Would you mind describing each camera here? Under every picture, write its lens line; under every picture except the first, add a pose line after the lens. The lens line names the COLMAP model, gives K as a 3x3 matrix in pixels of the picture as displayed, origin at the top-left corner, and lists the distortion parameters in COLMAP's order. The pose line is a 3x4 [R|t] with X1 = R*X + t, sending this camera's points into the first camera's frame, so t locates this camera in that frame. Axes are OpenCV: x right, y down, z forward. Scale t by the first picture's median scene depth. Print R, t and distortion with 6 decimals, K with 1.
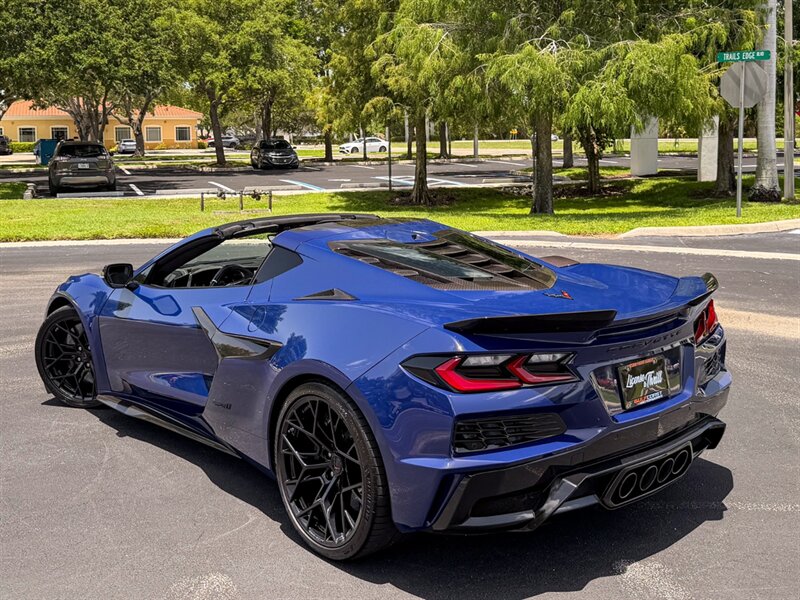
lens RADIAL K [[882.4, 0, 398.6], [0, 882.4, 238.0], [0, 0, 1]] dist [0.070316, 0.000000]
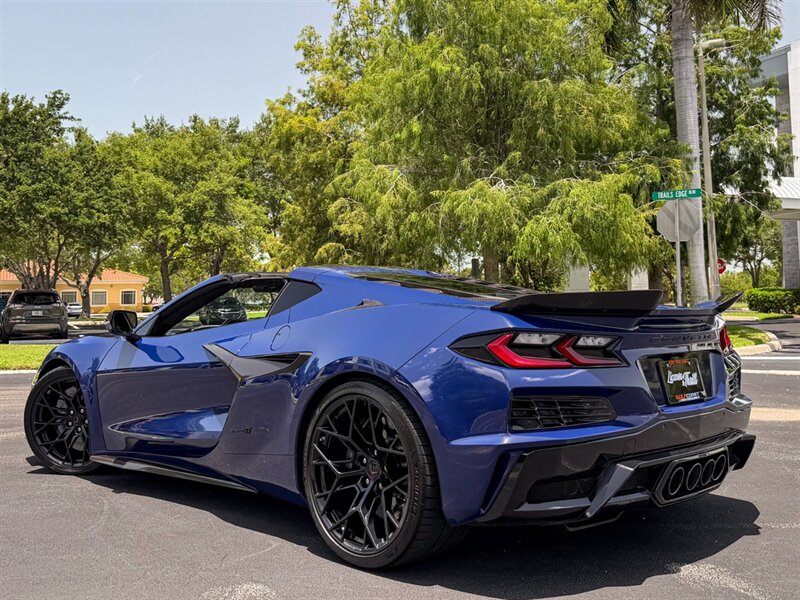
lens RADIAL K [[848.3, 0, 386.5], [0, 848.3, 267.6], [0, 0, 1]] dist [0.059452, 0.000000]
pose [[0.998270, 0.000059, 0.058802, -0.024417], [0.009148, 0.987667, -0.156300, 0.040848], [-0.058086, 0.156567, 0.985958, 0.012179]]
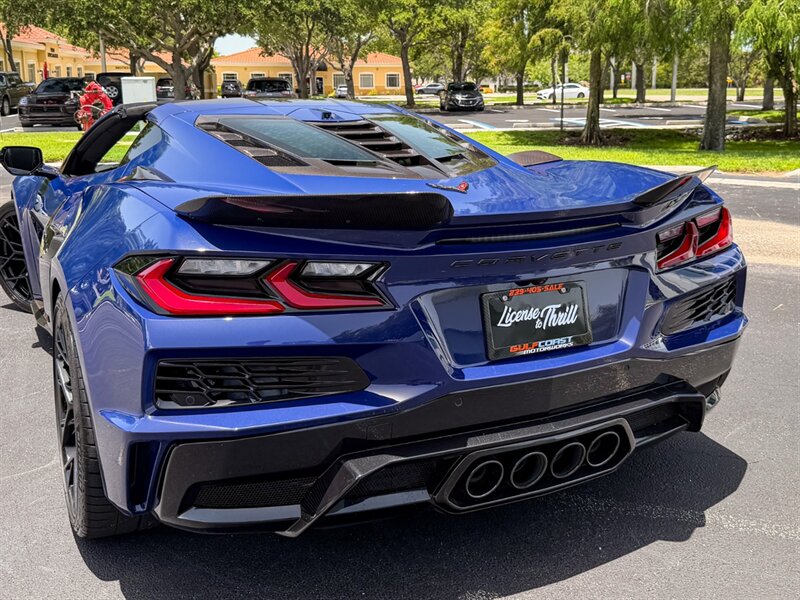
lens RADIAL K [[830.5, 0, 408.2], [0, 830.5, 261.4], [0, 0, 1]] dist [0.082024, 0.000000]
pose [[0.973438, 0.055665, -0.222080, 0.069755], [-0.035029, 0.994784, 0.095804, 0.014903], [0.226255, -0.085480, 0.970310, 0.091426]]
